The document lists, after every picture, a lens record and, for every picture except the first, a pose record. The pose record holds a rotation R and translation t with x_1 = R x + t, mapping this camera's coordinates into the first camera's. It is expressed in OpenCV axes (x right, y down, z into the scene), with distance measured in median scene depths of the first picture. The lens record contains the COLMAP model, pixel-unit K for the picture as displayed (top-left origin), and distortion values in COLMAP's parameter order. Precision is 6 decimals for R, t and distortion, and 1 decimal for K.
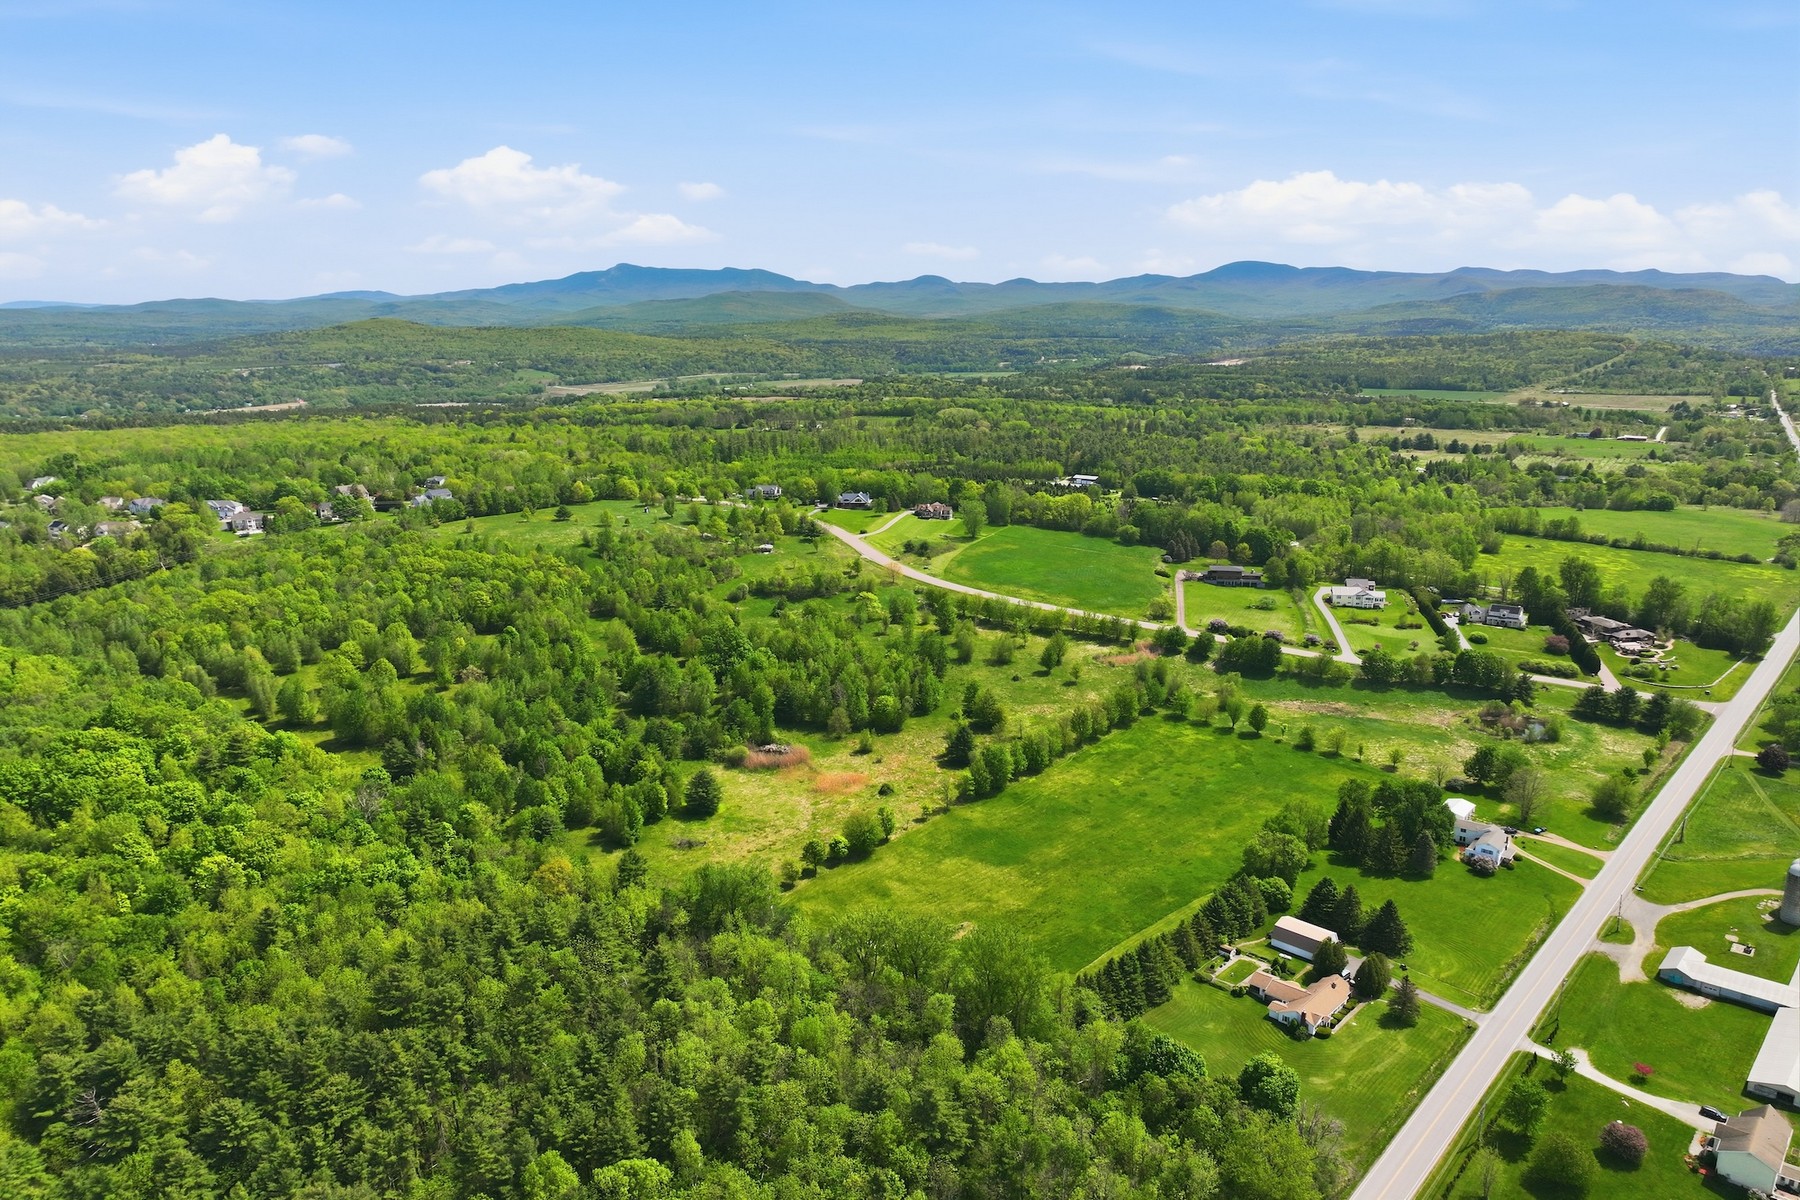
lens RADIAL K [[1252.4, 0, 906.4], [0, 1252.4, 668.9], [0, 0, 1]] dist [0.000722, 0.014419]
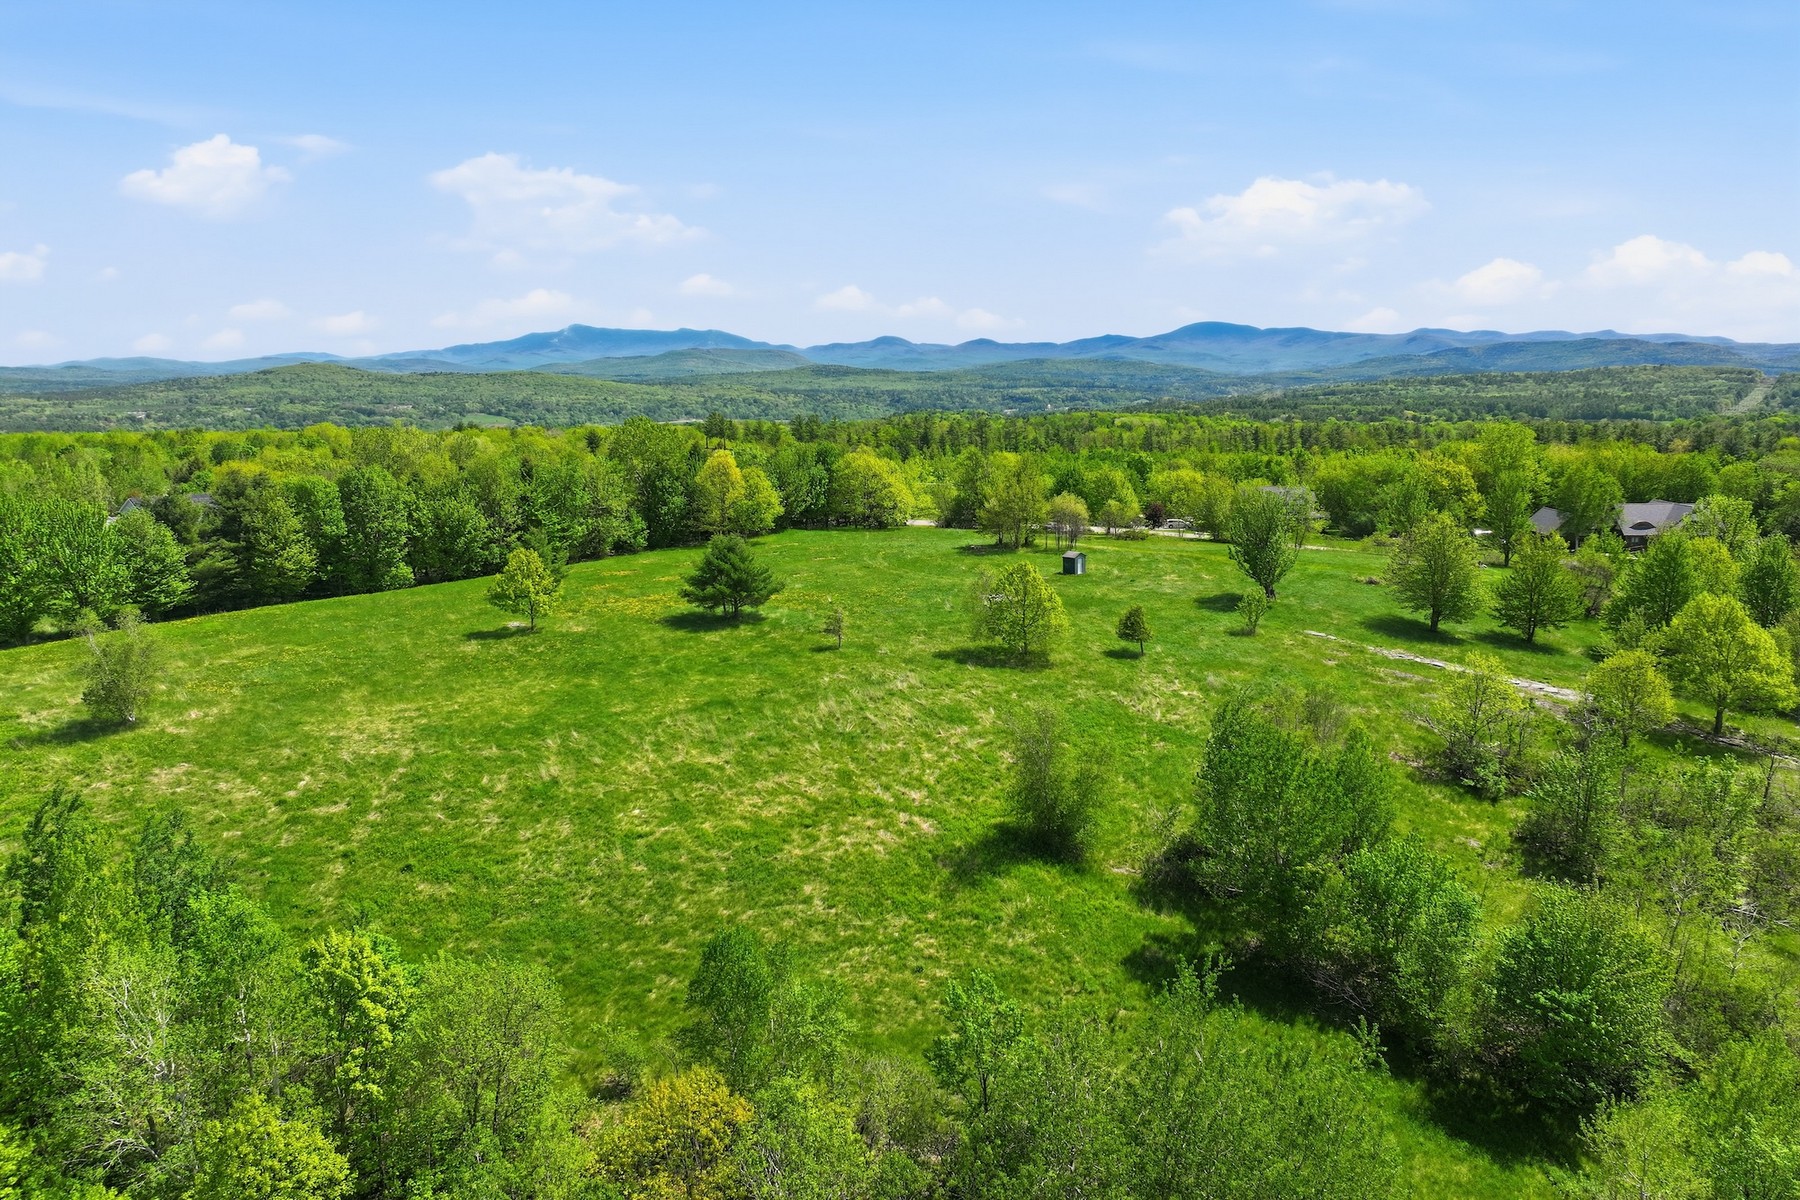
lens RADIAL K [[1252.4, 0, 906.4], [0, 1252.4, 668.9], [0, 0, 1]] dist [0.000722, 0.014419]
pose [[0.999228, -0.008926, 0.038260, -0.309675], [0.010794, 0.998745, -0.048915, -0.124445], [-0.037775, 0.049290, 0.998070, 0.993769]]
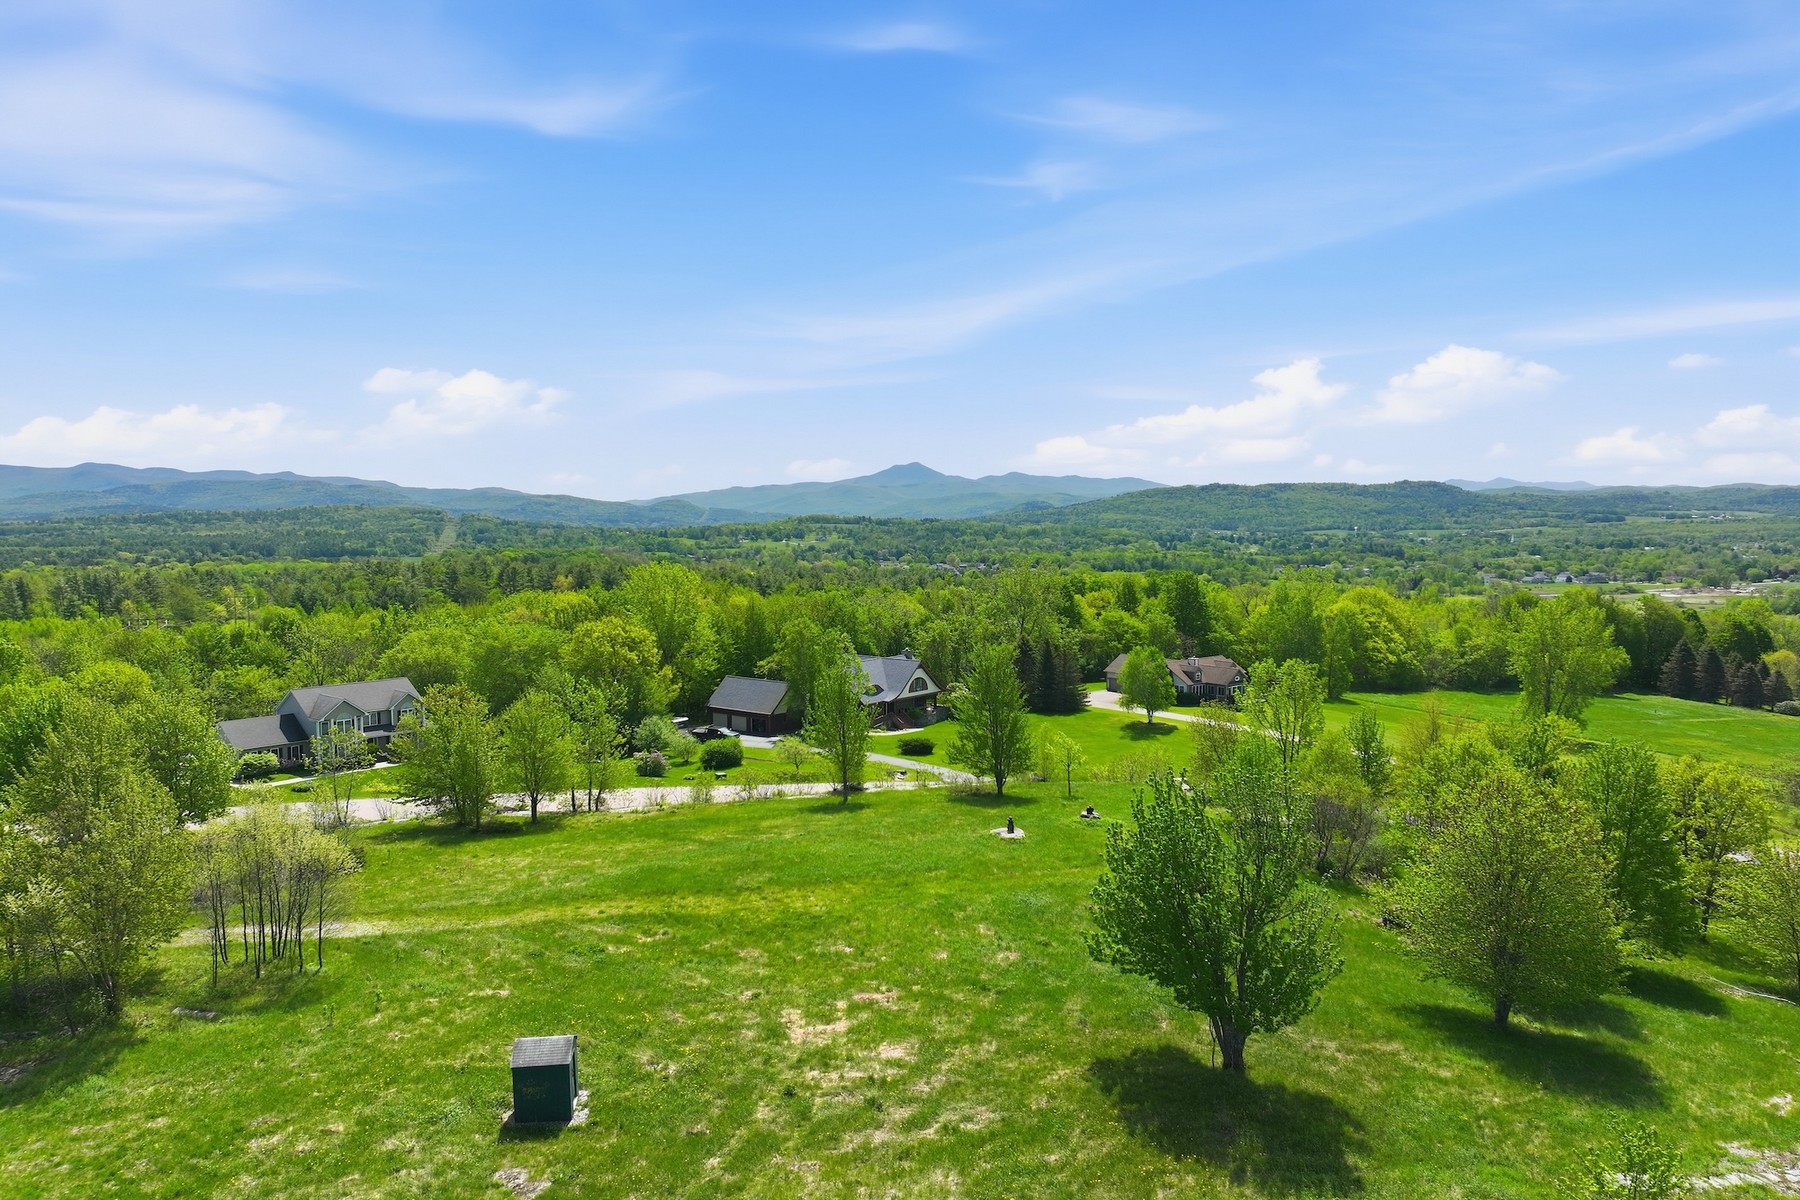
lens RADIAL K [[1262.4, 0, 907.6], [0, 1262.4, 599.1], [0, 0, 1]] dist [0.006998, -0.001587]
pose [[0.546604, -0.052125, 0.835768, -0.320719], [0.226931, 0.969934, -0.087923, -0.178298], [-0.806056, 0.237720, 0.541998, 1.192065]]
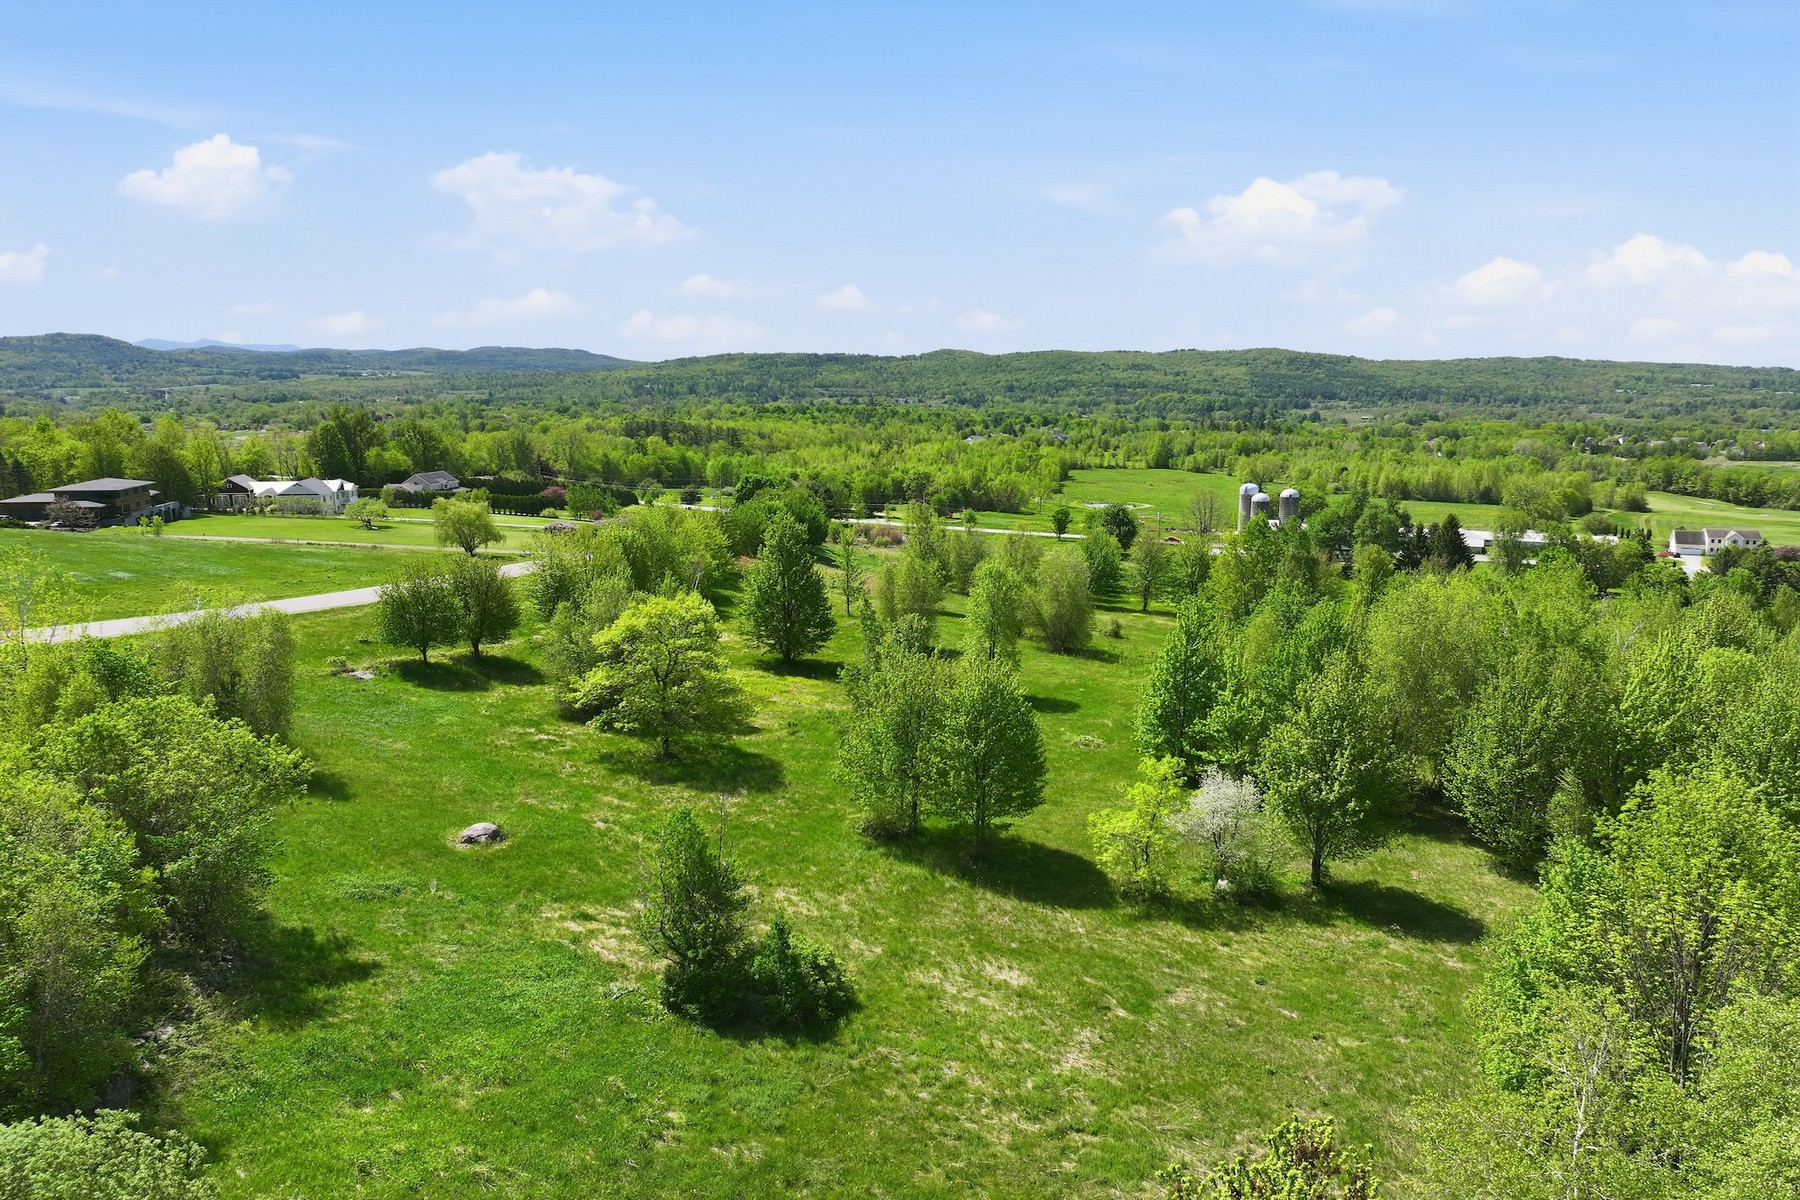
lens RADIAL K [[1262.7, 0, 905.1], [0, 1262.7, 618.9], [0, 0, 1]] dist [0.000770, 0.017887]
pose [[-0.342885, -0.171681, 0.923556, -0.196983], [0.258596, 0.927920, 0.268500, -0.095418], [-0.903082, 0.330893, -0.273774, 1.021759]]
